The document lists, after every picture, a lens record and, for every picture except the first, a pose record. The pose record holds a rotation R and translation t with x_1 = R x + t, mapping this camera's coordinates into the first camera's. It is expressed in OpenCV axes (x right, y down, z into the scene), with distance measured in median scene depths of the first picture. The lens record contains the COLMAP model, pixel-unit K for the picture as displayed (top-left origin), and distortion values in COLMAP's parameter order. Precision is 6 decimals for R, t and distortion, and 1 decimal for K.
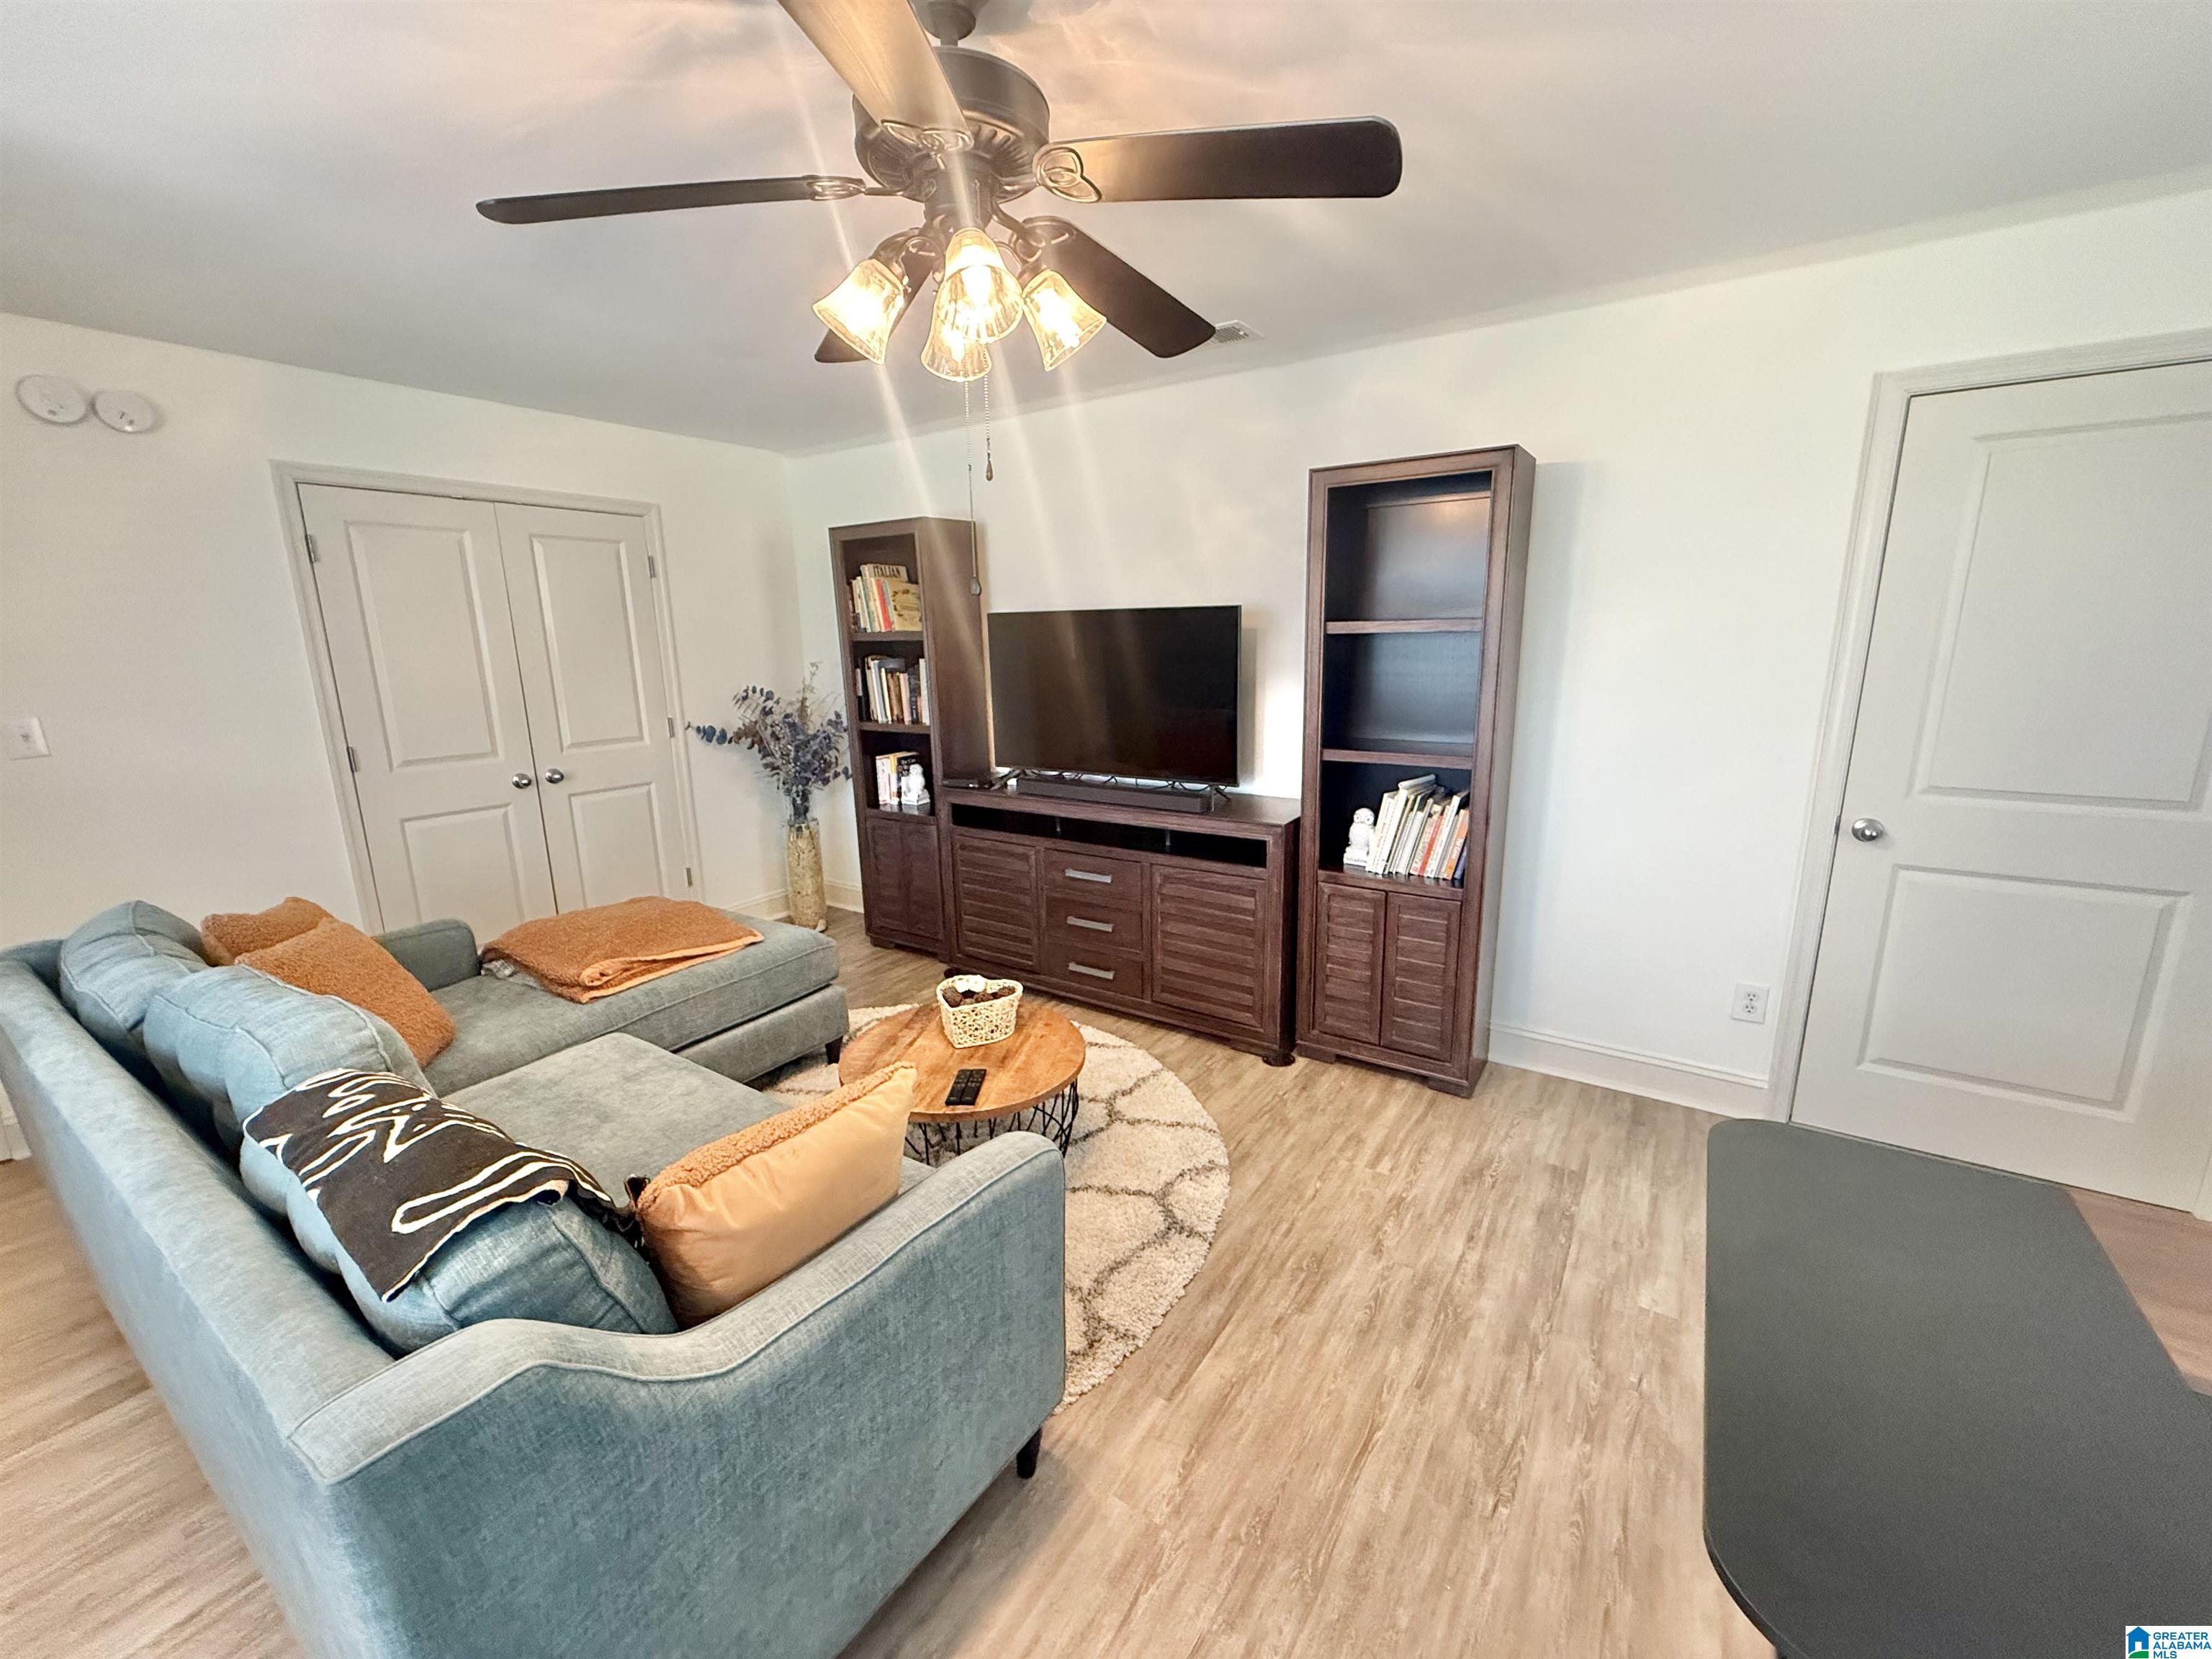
lens RADIAL K [[888.3, 0, 1106.6], [0, 888.3, 828.3], [0, 0, 1]] dist [0.001675, -0.000064]
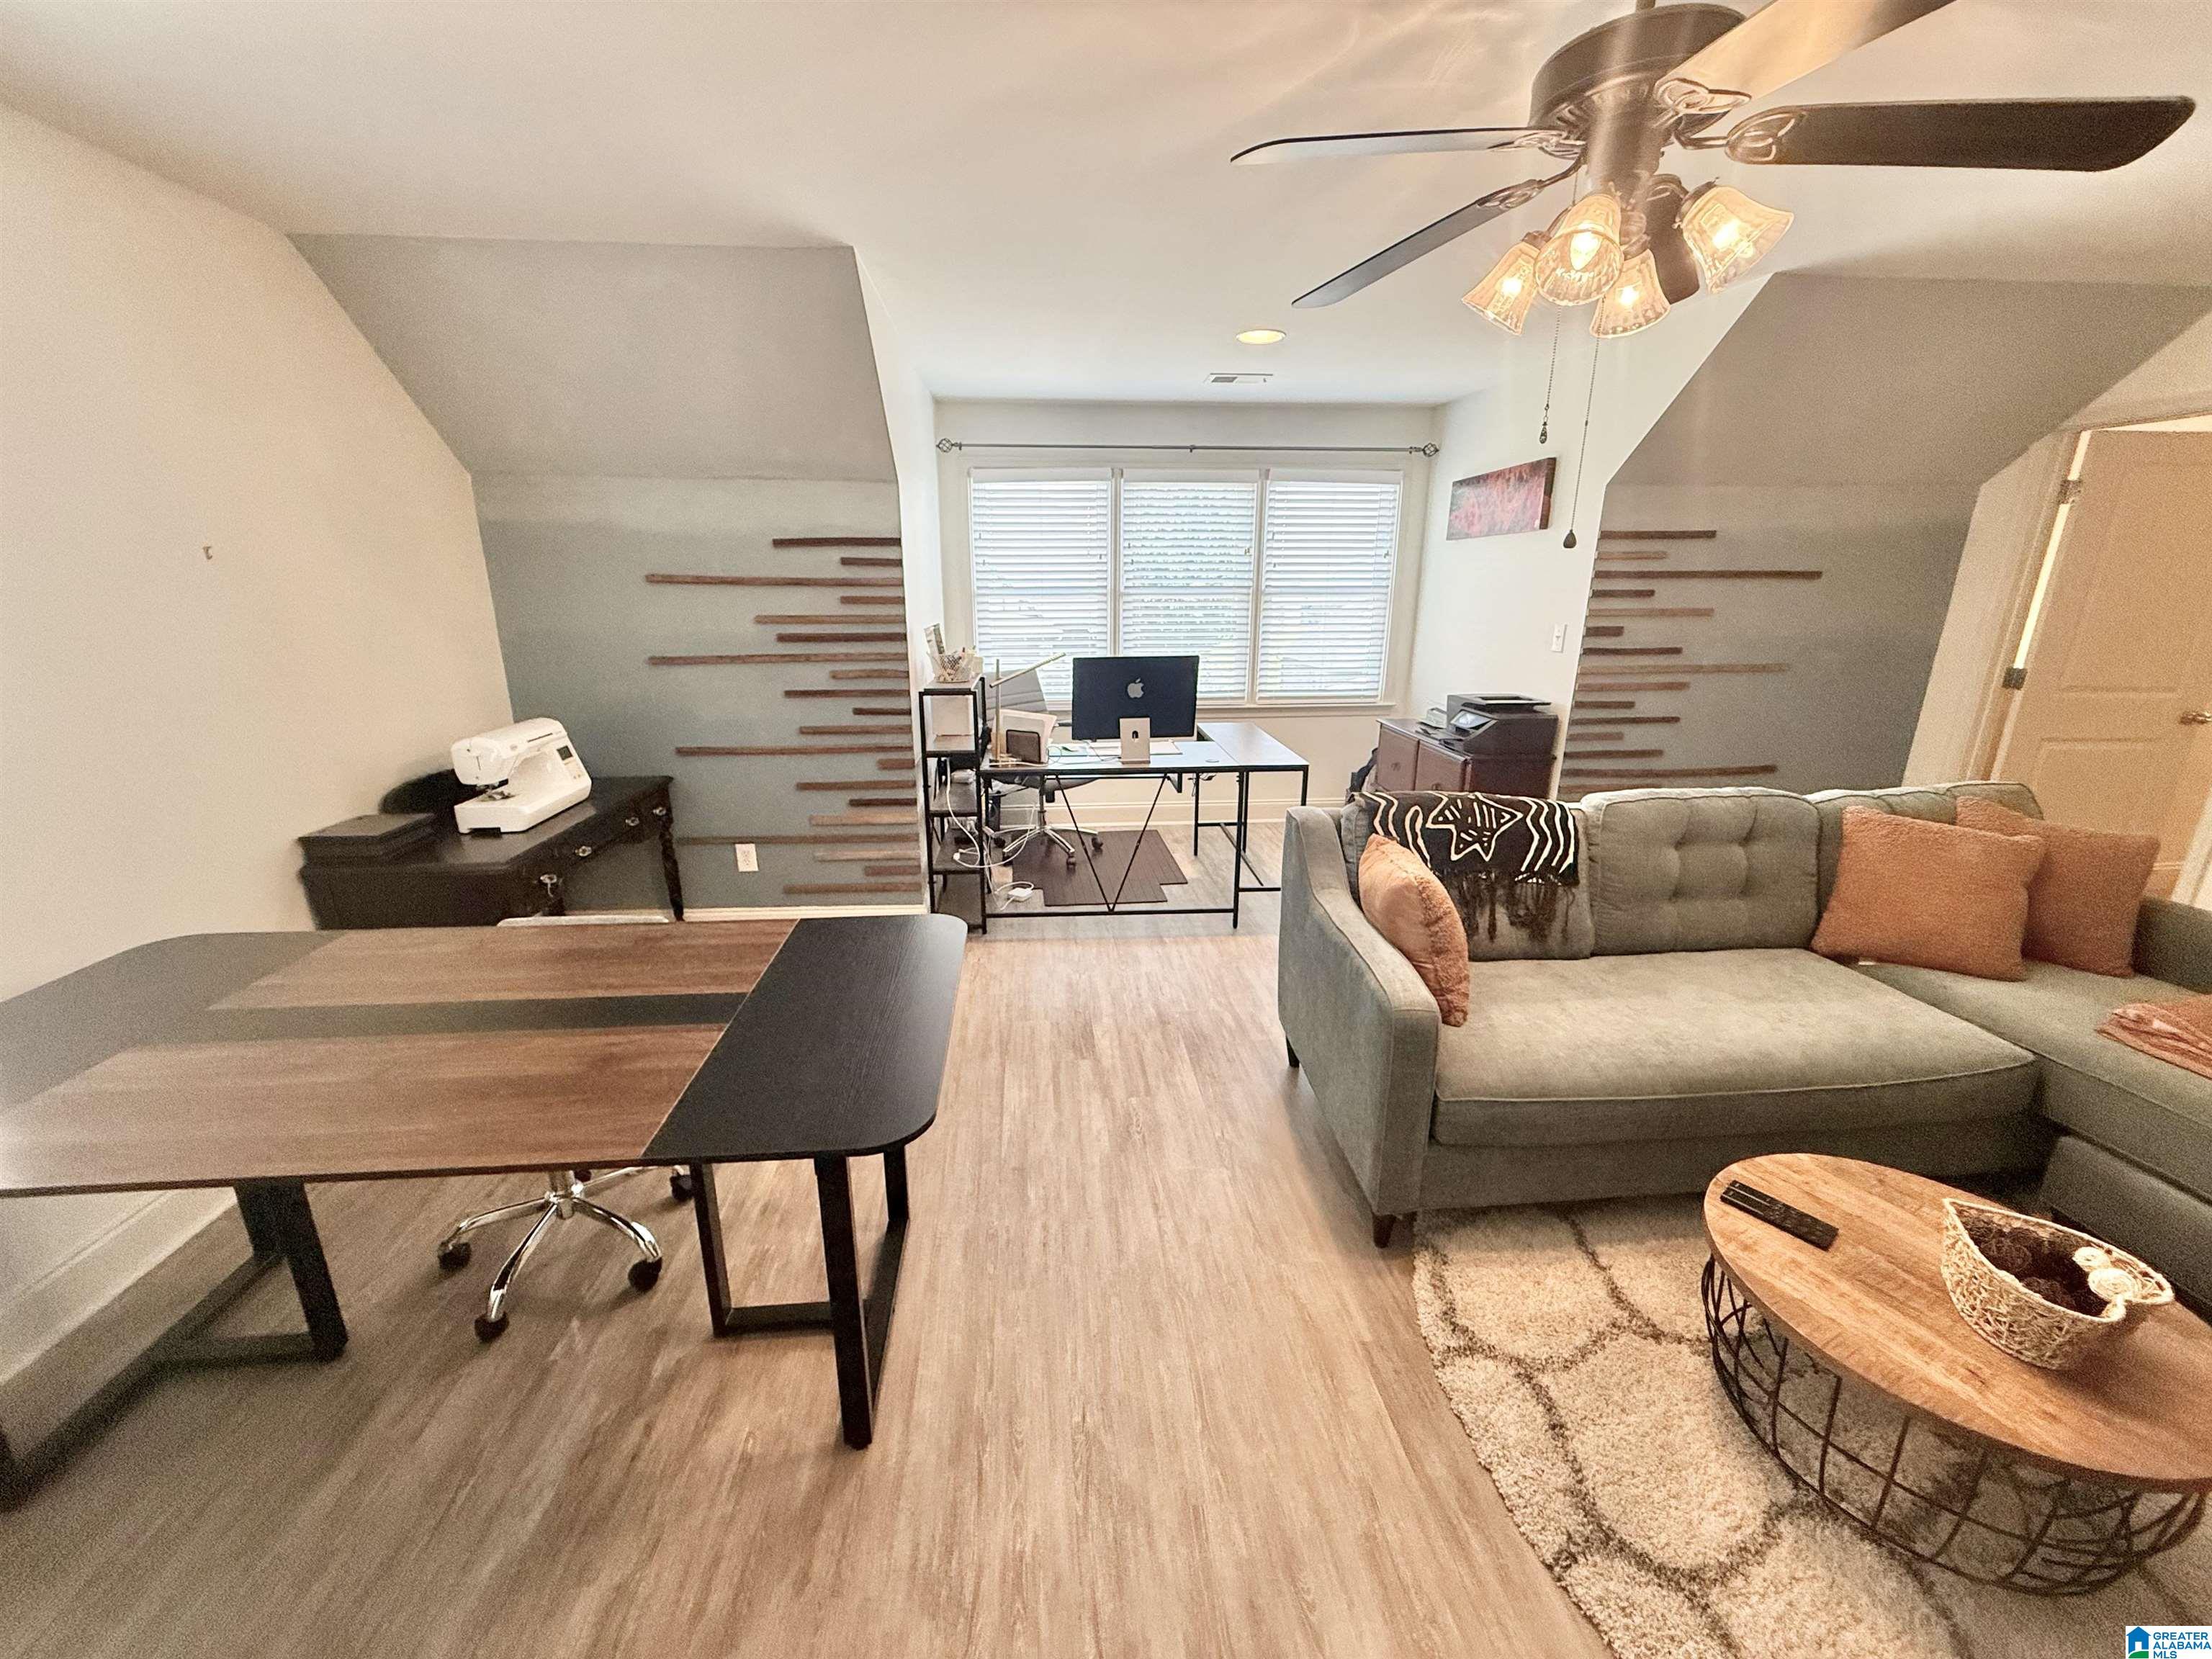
lens RADIAL K [[888.3, 0, 1099.9], [0, 888.3, 828.4], [0, 0, 1]] dist [0.001675, -0.000064]
pose [[-0.788045, 0.188373, -0.586089, 0.530731], [-0.114295, 0.890714, 0.439961, -0.206286], [0.604915, 0.413696, -0.680392, 0.834700]]
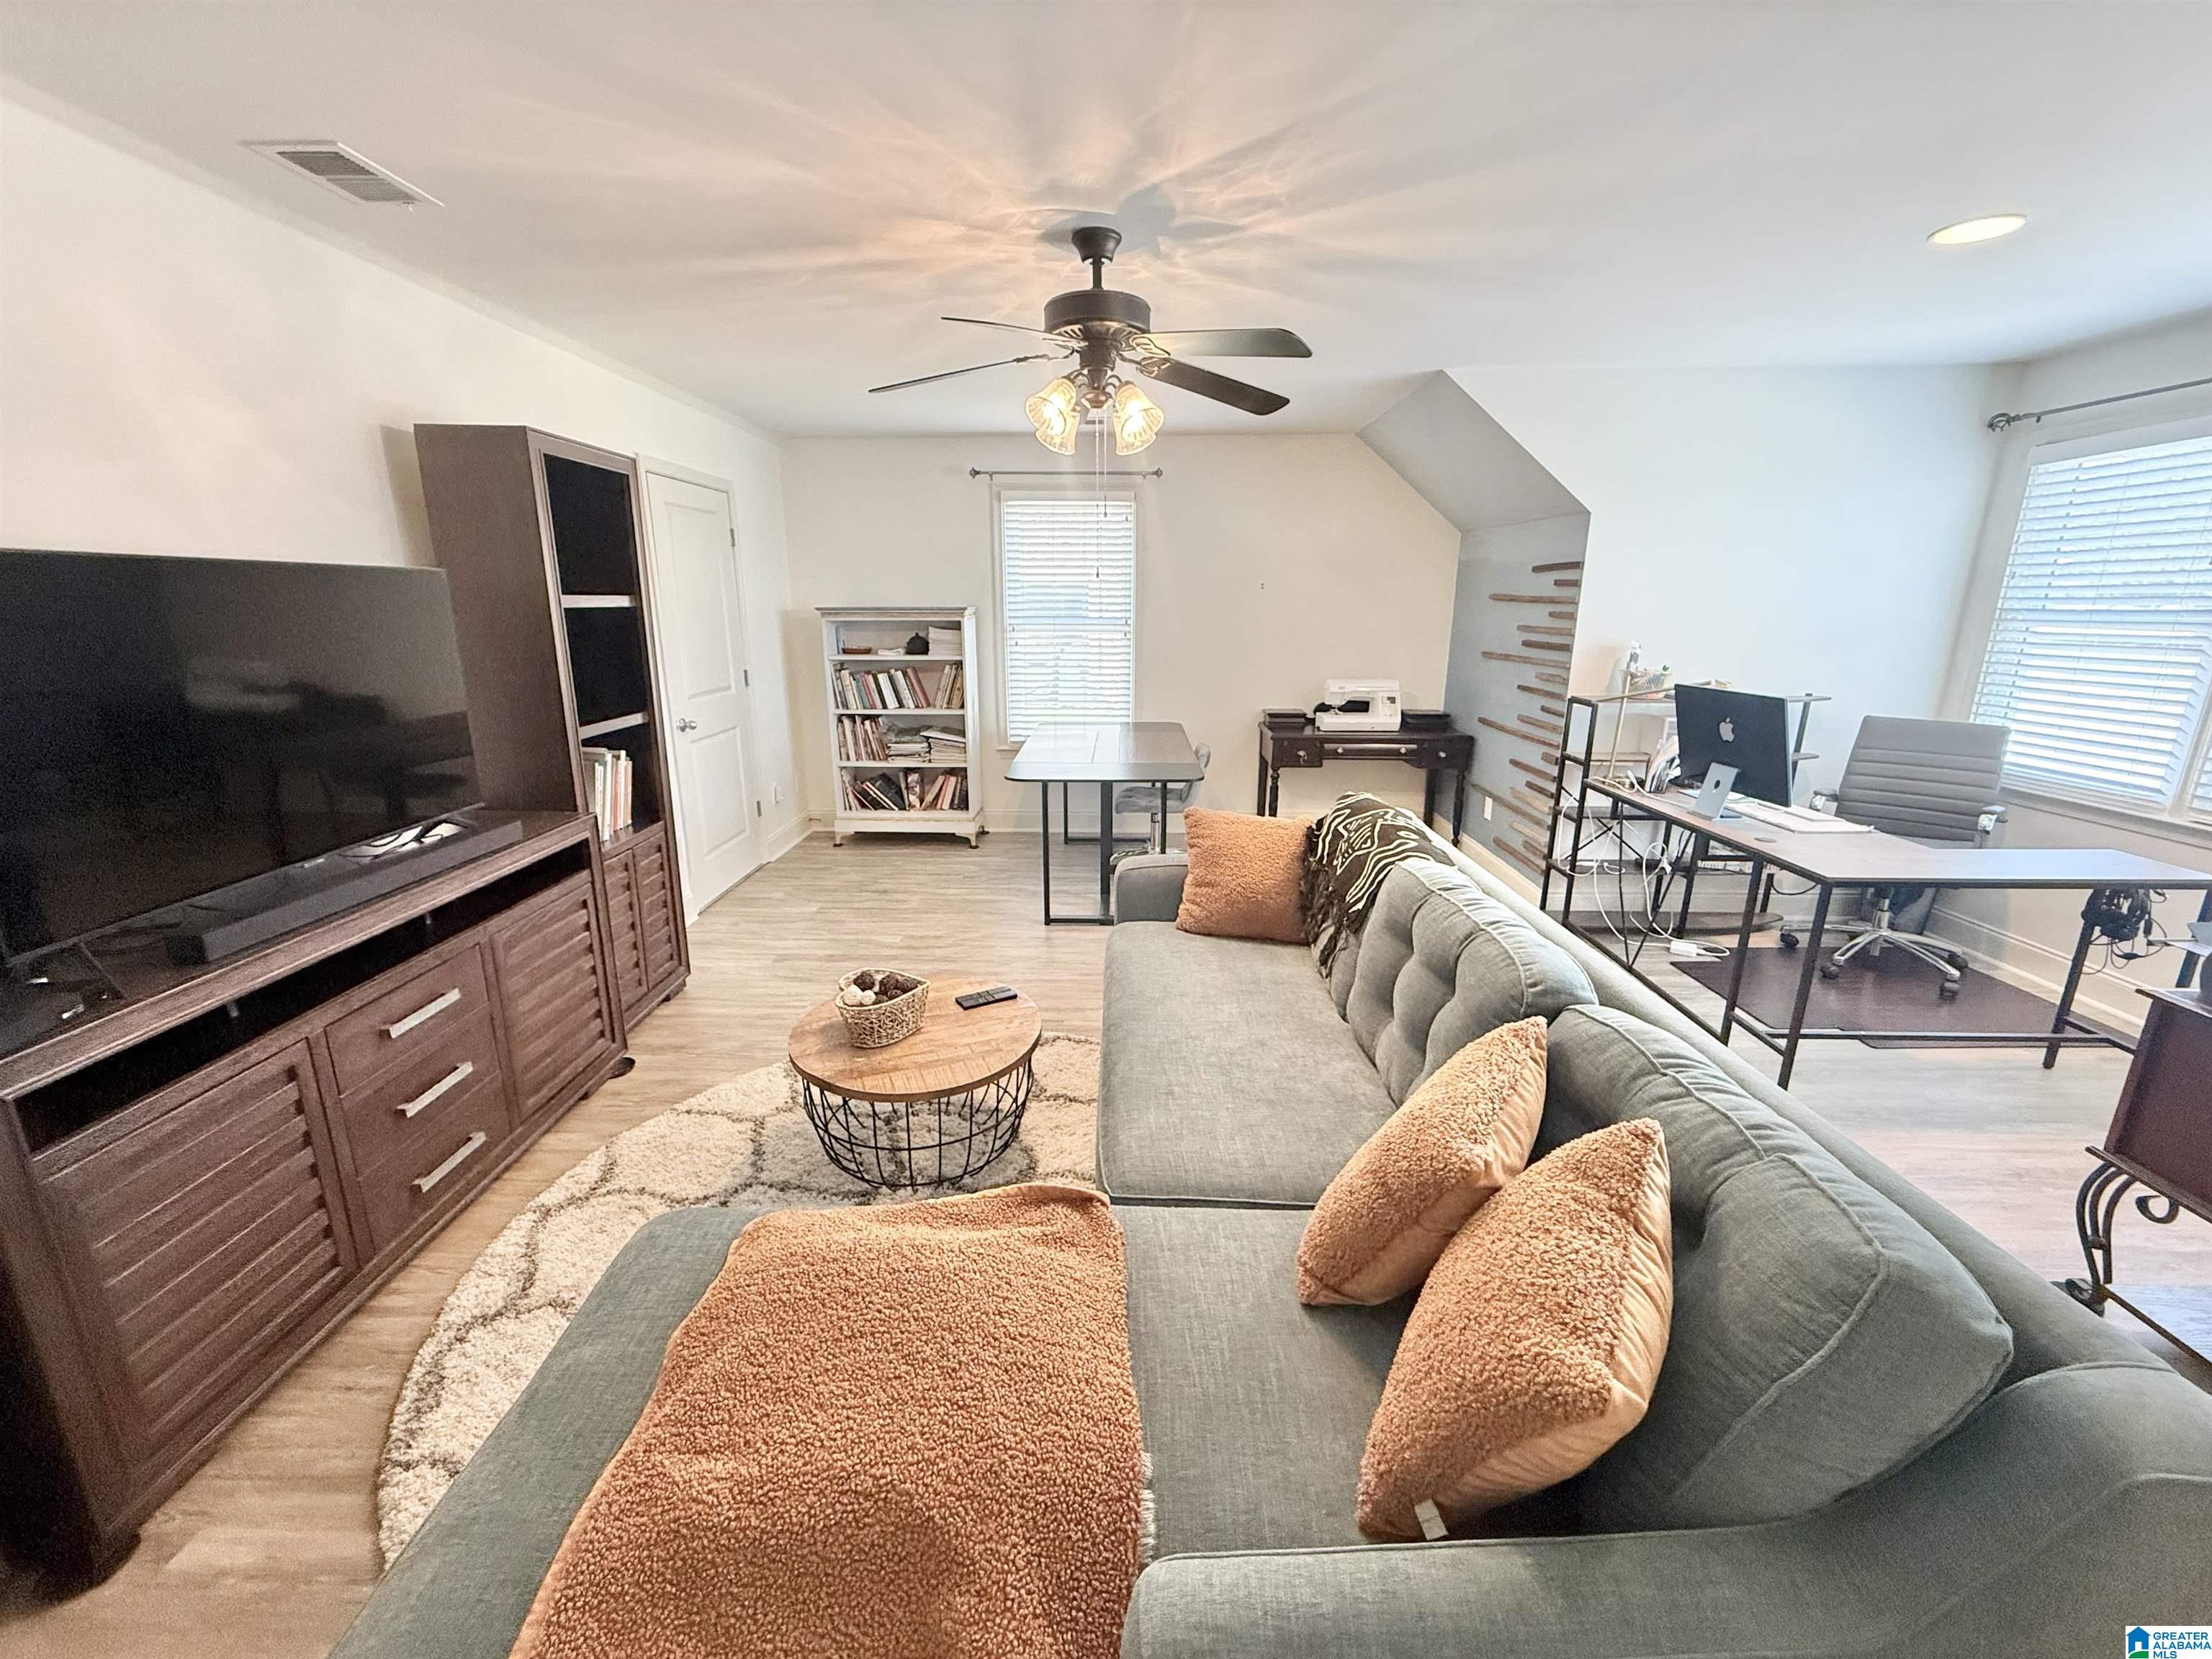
lens RADIAL K [[888.3, 0, 1097.3], [0, 888.3, 827.4], [0, 0, 1]] dist [0.001675, -0.000064]
pose [[-0.537177, -0.196318, 0.820305, -0.924041], [0.187235, 0.920518, 0.342912, -0.230358], [-0.822426, 0.337794, -0.457723, 1.084329]]
